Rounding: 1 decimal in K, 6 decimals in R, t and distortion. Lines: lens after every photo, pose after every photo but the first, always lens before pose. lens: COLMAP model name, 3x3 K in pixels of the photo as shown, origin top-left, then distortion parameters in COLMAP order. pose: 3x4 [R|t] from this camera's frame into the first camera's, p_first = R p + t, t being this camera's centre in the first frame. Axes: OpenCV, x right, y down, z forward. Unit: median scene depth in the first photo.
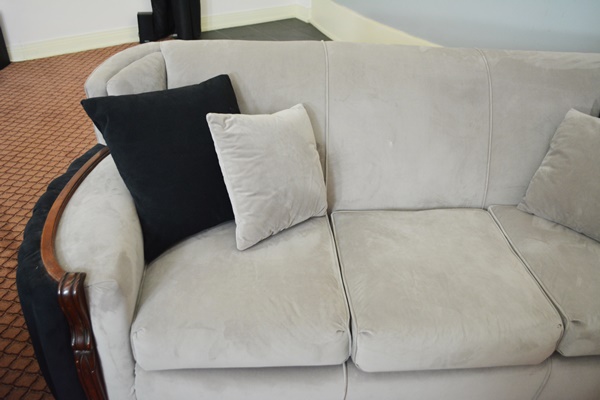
lens RADIAL K [[497.0, 0, 300.0], [0, 497.0, 200.0], [0, 0, 1]] dist [-0.071172, 0.001934]
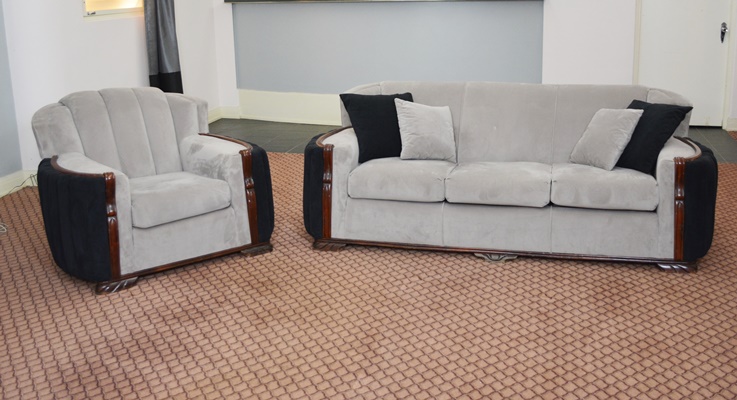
lens RADIAL K [[744.4, 0, 390.3], [0, 744.4, 149.1], [0, 0, 1]] dist [-0.073337, 0.005697]
pose [[0.957811, 0.001100, -0.287398, 0.625563], [-0.111998, 0.922366, -0.369727, 1.052145], [0.264679, 0.386317, 0.883575, -1.538091]]
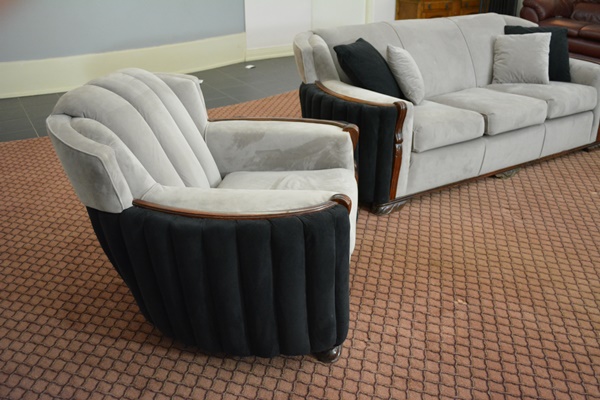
lens RADIAL K [[557.6, 0, 300.0], [0, 557.6, 200.0], [0, 0, 1]] dist [-0.050105, 0.001886]
pose [[0.883238, -0.242376, 0.401428, -1.393010], [0.298498, 0.950822, -0.082677, 0.457076], [-0.361648, 0.192849, 0.912151, -0.769229]]
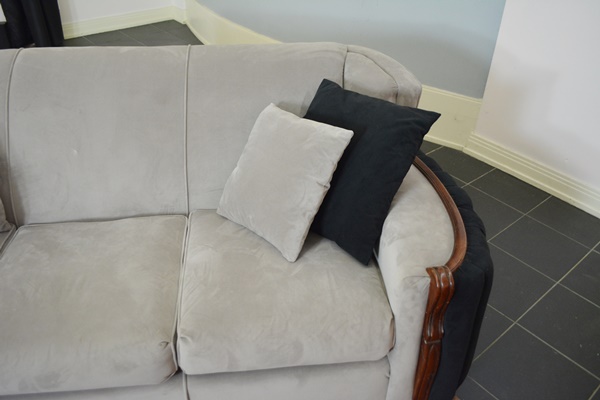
lens RADIAL K [[497.0, 0, 300.0], [0, 497.0, 200.0], [0, 0, 1]] dist [-0.071172, 0.001934]
pose [[0.997767, -0.051476, 0.042555, 0.598190], [0.051409, 0.998674, 0.002671, -0.001770], [-0.042636, -0.000477, 0.999091, 0.041342]]
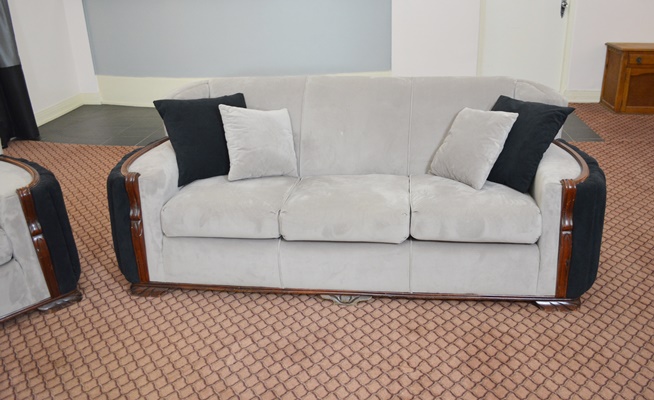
lens RADIAL K [[566.2, 0, 339.8], [0, 566.2, 201.2], [0, 0, 1]] dist [-0.076753, -0.004742]
pose [[0.983910, -0.002709, -0.178642, 0.514894], [-0.034660, 0.977995, -0.205729, 0.479231], [0.175269, 0.208611, 0.962165, -0.684576]]
